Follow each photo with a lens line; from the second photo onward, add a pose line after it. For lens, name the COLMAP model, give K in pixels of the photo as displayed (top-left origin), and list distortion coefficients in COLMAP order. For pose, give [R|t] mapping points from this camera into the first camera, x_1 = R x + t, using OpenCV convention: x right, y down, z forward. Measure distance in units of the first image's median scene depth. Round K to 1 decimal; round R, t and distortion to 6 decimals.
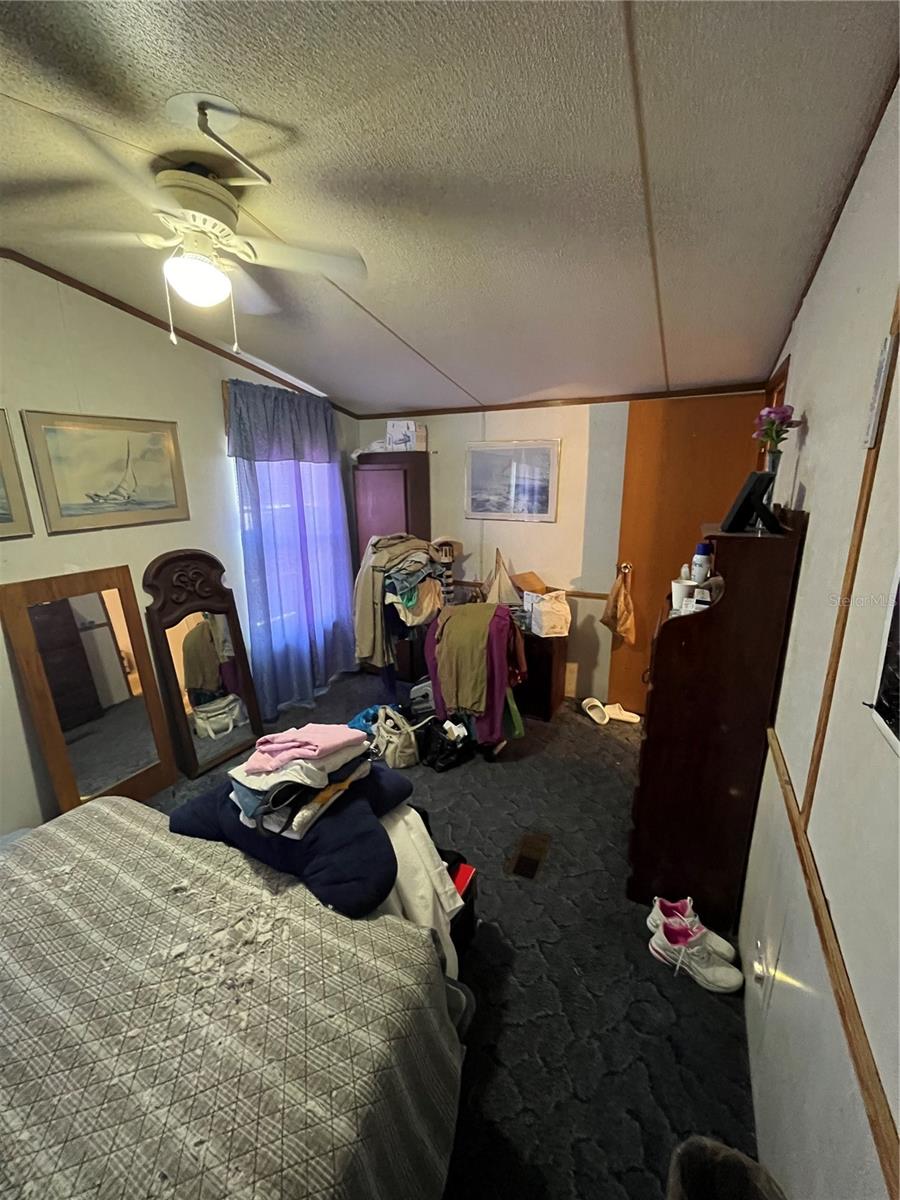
lens RADIAL K [[487.4, 0, 448.9], [0, 487.4, 597.9], [0, 0, 1]] dist [-0.003479, 0.000485]
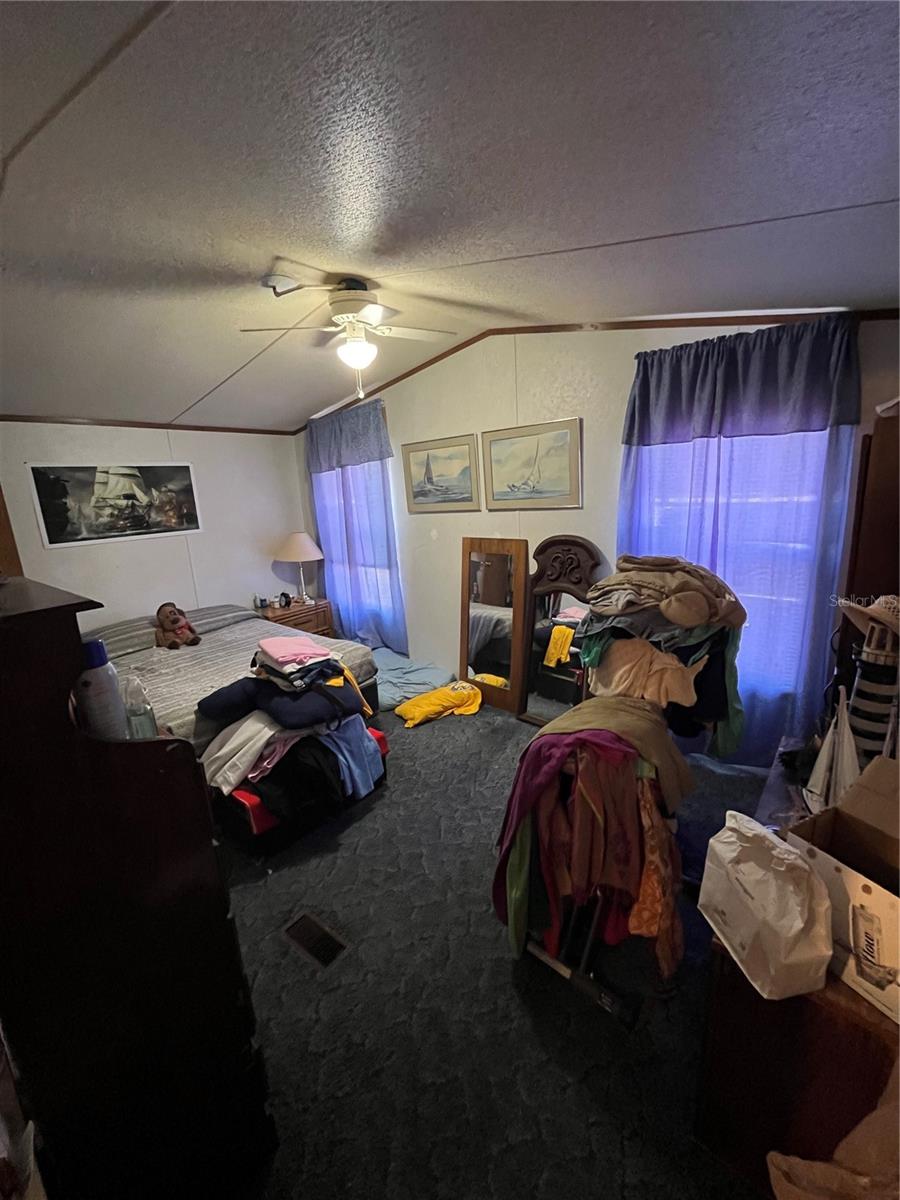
lens RADIAL K [[480.5, 0, 450.0], [0, 480.5, 600.0], [0, 0, 1]] dist [0.004653, 0.000288]
pose [[-0.226196, 0.245068, -0.942750, 0.661981], [-0.185525, 0.939279, 0.288680, -0.255923], [0.956251, 0.240202, -0.166994, 1.086775]]
